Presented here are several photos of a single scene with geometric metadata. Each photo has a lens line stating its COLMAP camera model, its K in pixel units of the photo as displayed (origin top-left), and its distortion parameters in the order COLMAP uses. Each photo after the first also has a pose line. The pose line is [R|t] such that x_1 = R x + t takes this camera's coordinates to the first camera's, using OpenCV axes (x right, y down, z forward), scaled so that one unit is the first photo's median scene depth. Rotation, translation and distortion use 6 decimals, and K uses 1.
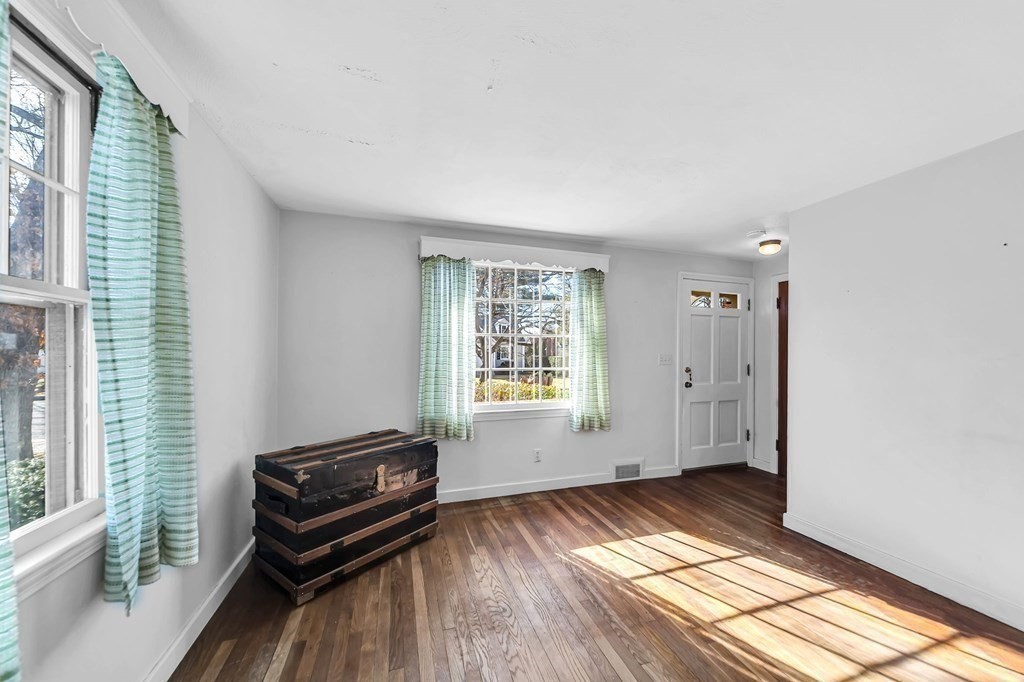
lens RADIAL K [[376.6, 0, 516.8], [0, 376.6, 352.4], [0, 0, 1]] dist [0.000637, -0.000110]
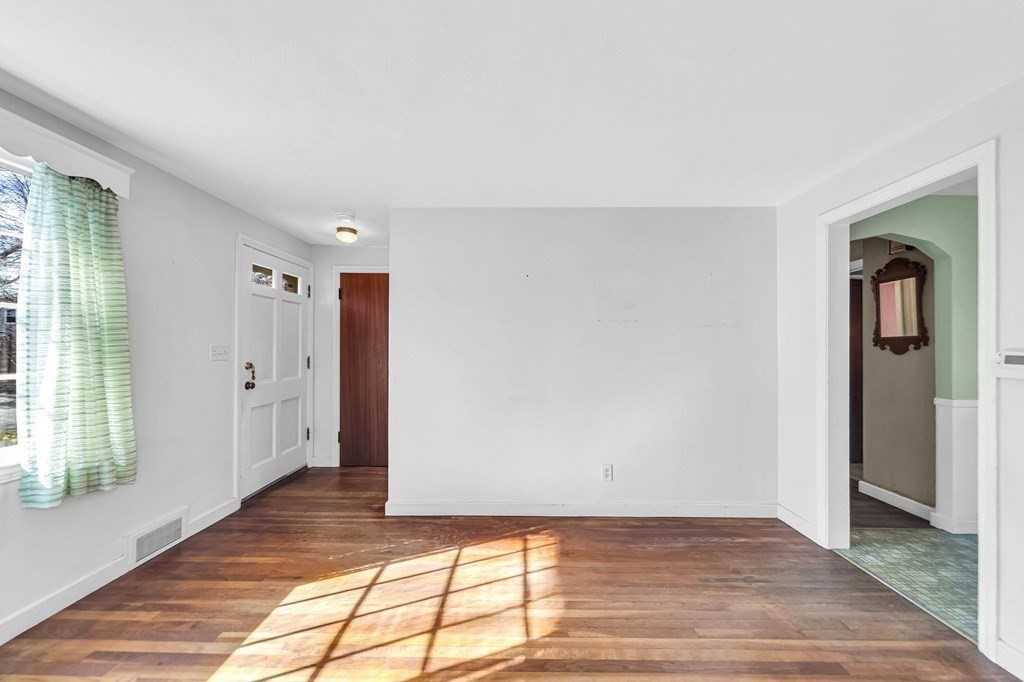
lens RADIAL K [[372.0, 0, 516.5], [0, 372.0, 345.2], [0, 0, 1]] dist [0.000289, -0.000132]
pose [[0.323934, -0.001748, 0.946078, -0.103423], [-0.001383, 0.999996, 0.002321, 0.002555], [-0.946079, -0.002060, 0.323931, 0.309678]]
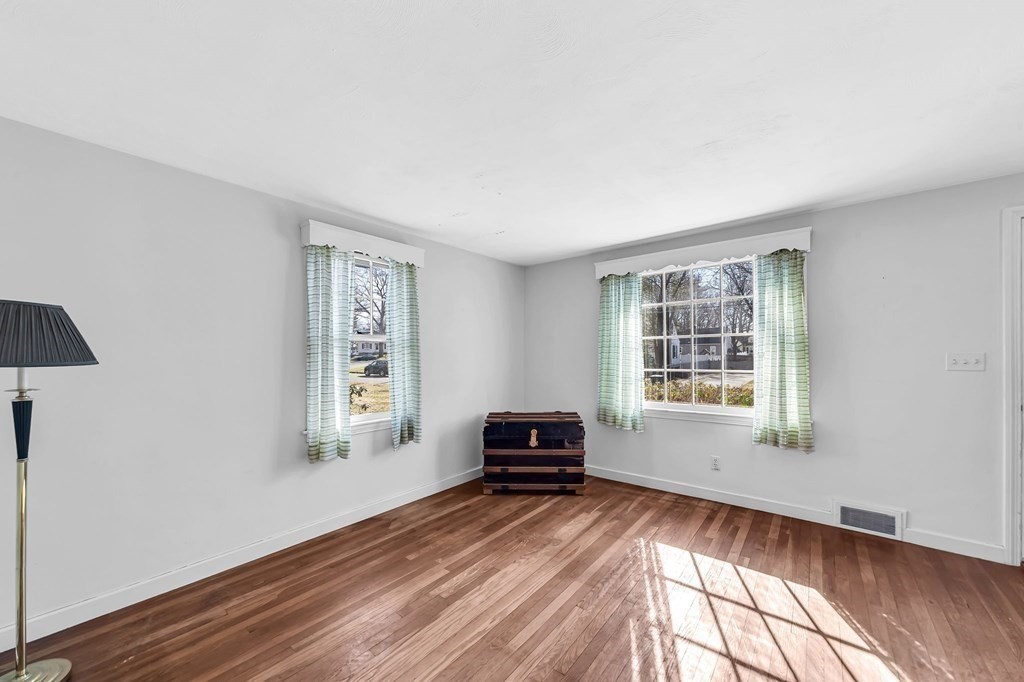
lens RADIAL K [[376.6, 0, 516.8], [0, 376.6, 352.4], [0, 0, 1]] dist [0.000637, -0.000110]
pose [[0.548881, -0.014731, -0.835771, 0.625361], [0.010650, 0.999887, -0.010629, 0.002425], [0.835833, -0.003067, 0.548976, 0.076752]]
